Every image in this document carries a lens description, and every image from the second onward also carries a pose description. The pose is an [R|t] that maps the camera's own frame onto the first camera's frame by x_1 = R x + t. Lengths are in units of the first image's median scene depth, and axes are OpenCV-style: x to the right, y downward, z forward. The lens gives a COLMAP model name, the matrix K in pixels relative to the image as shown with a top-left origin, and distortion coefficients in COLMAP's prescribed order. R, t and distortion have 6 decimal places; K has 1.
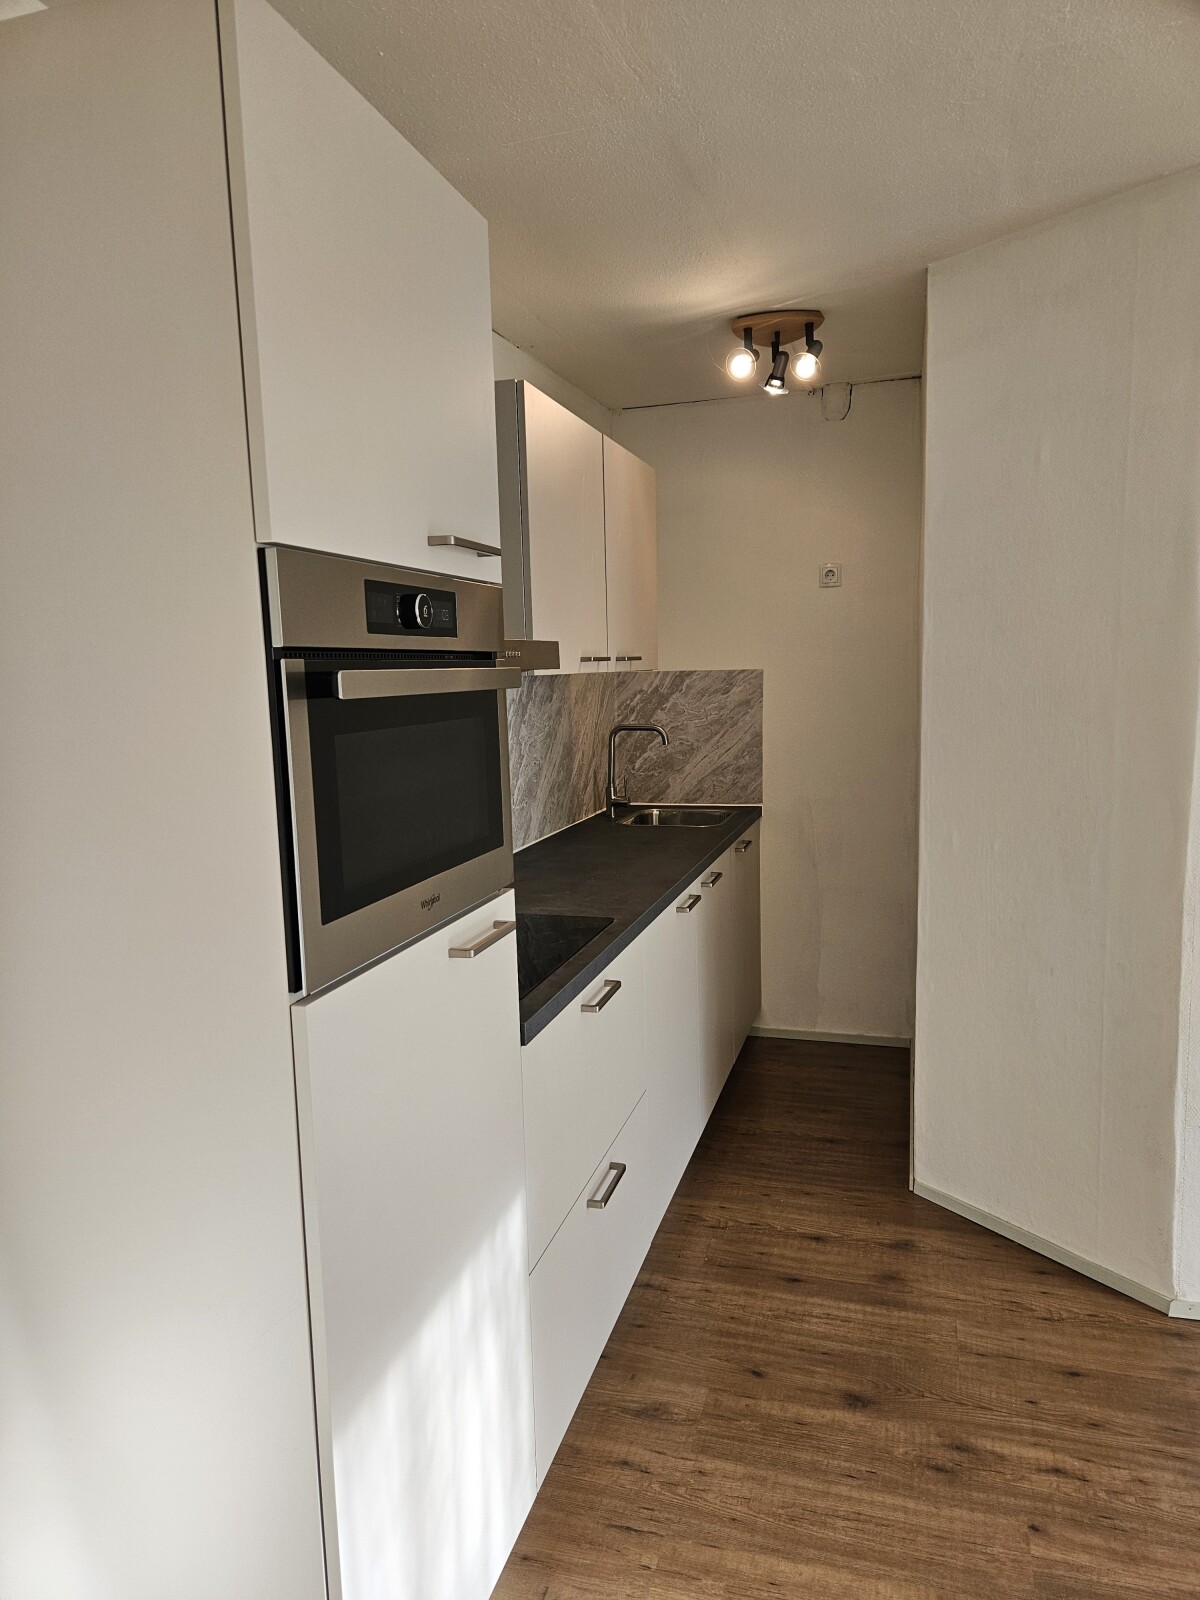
lens RADIAL K [[1091.2, 0, 596.9], [0, 1091.2, 820.5], [0, 0, 1]] dist [0.070443, -0.066681]
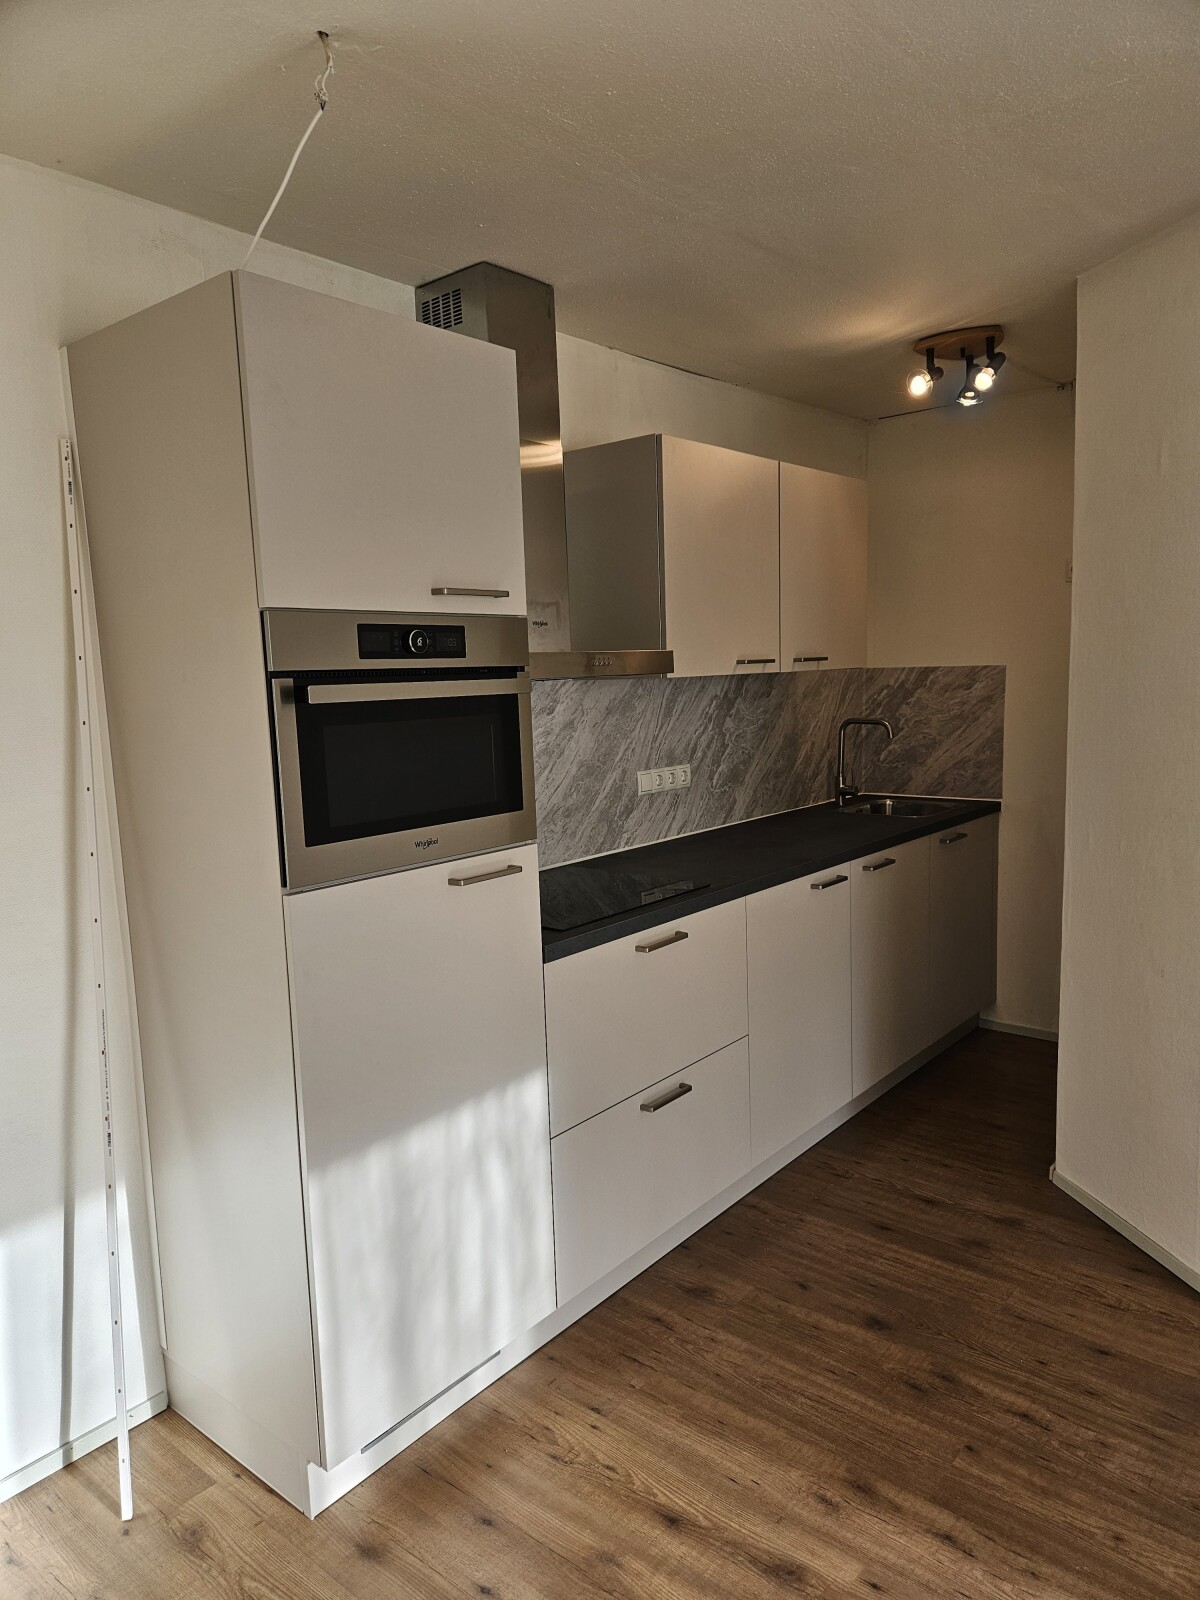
lens RADIAL K [[1091.2, 0, 596.9], [0, 1091.2, 820.5], [0, 0, 1]] dist [0.070443, -0.066681]
pose [[0.919336, 0.053245, -0.389855, 0.347245], [-0.048725, 0.998581, 0.021480, 0.001558], [0.390445, -0.000752, 0.920626, -0.132801]]
